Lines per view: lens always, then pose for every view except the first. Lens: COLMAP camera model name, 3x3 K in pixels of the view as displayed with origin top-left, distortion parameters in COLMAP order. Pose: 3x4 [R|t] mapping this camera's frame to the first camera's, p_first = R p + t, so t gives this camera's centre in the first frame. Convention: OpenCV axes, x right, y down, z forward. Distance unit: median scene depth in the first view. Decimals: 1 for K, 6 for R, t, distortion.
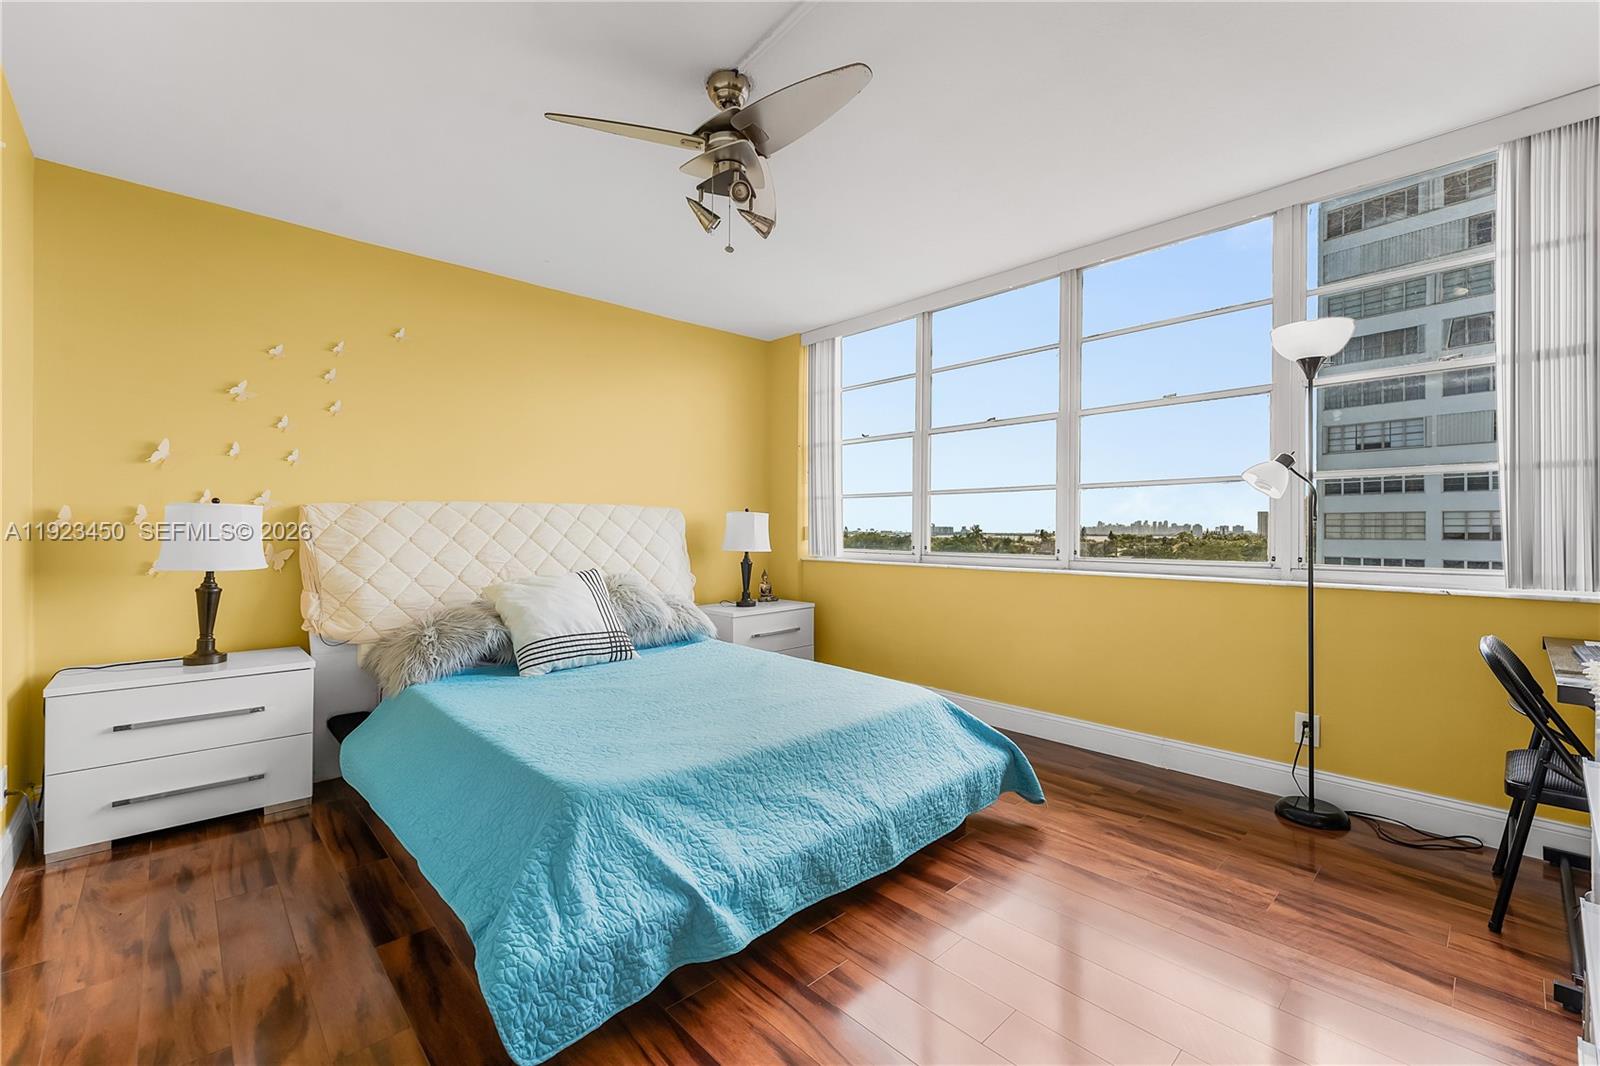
lens RADIAL K [[662.2, 0, 797.5], [0, 662.2, 520.9], [0, 0, 1]] dist [0.007315, 0.000002]
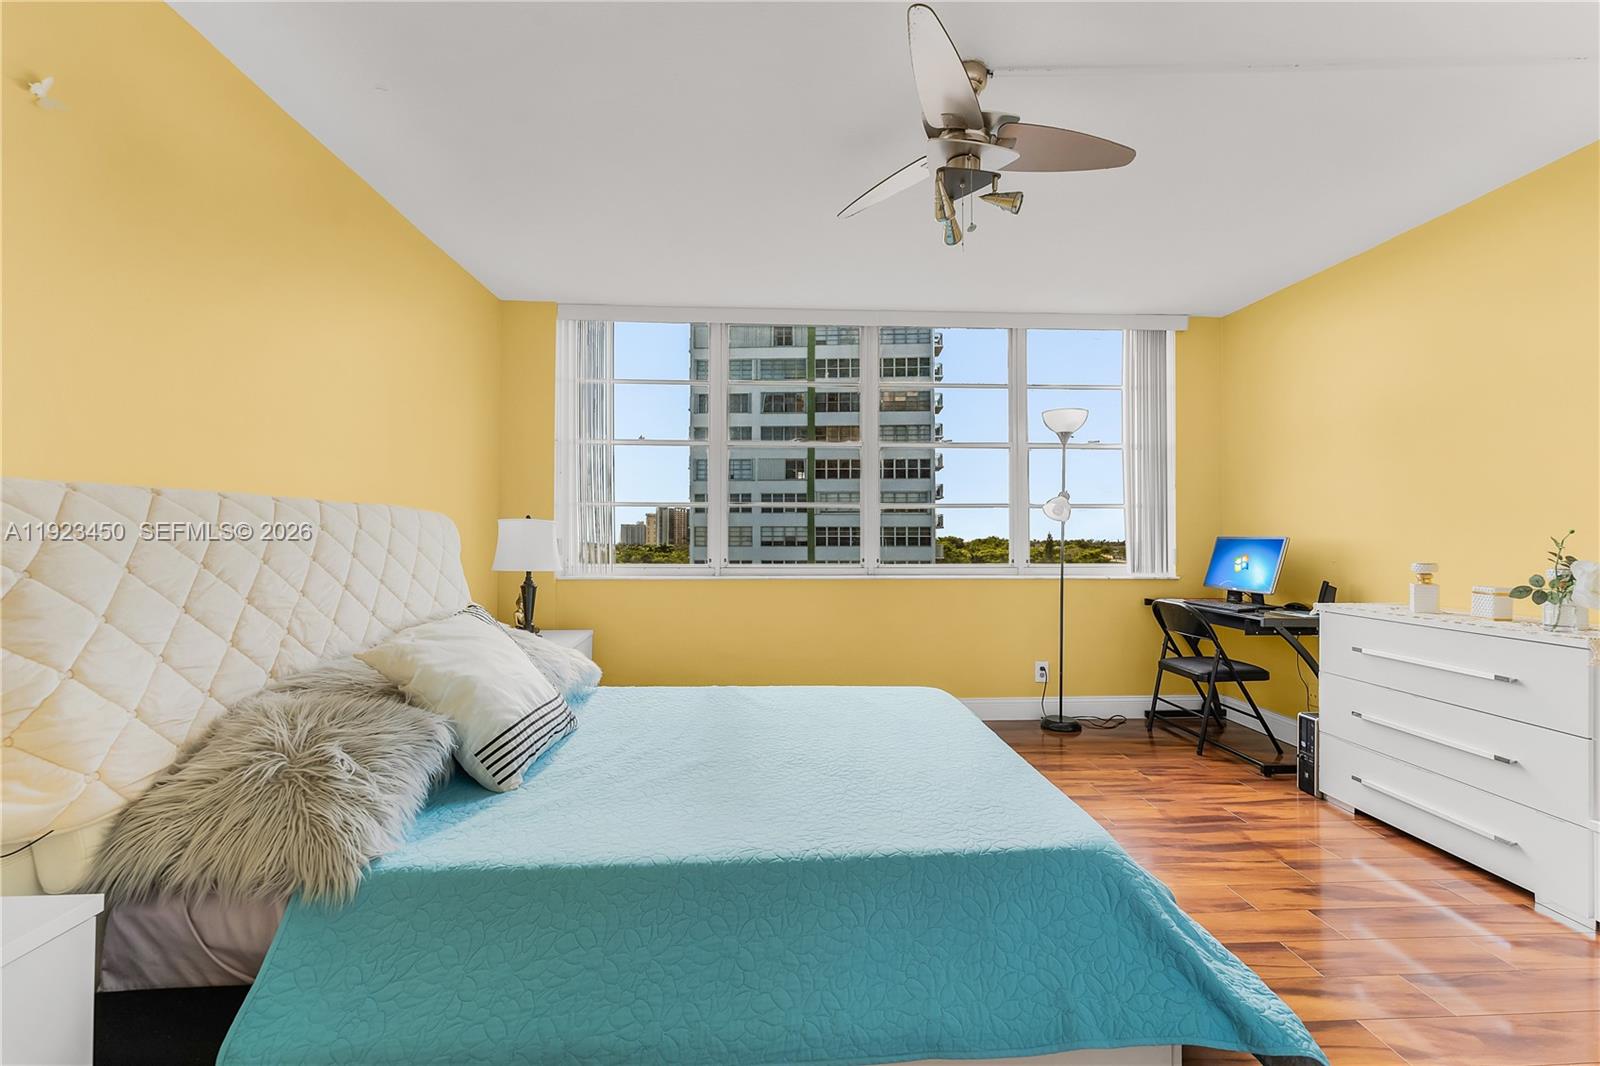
lens RADIAL K [[652.9, 0, 800.0], [0, 652.9, 533.0], [0, 0, 1]] dist [0.002890, 0.000131]
pose [[0.654382, 0.006075, 0.756139, -0.801813], [-0.008673, 0.999962, -0.000528, -0.000642], [-0.756114, -0.006213, 0.654410, 0.478627]]
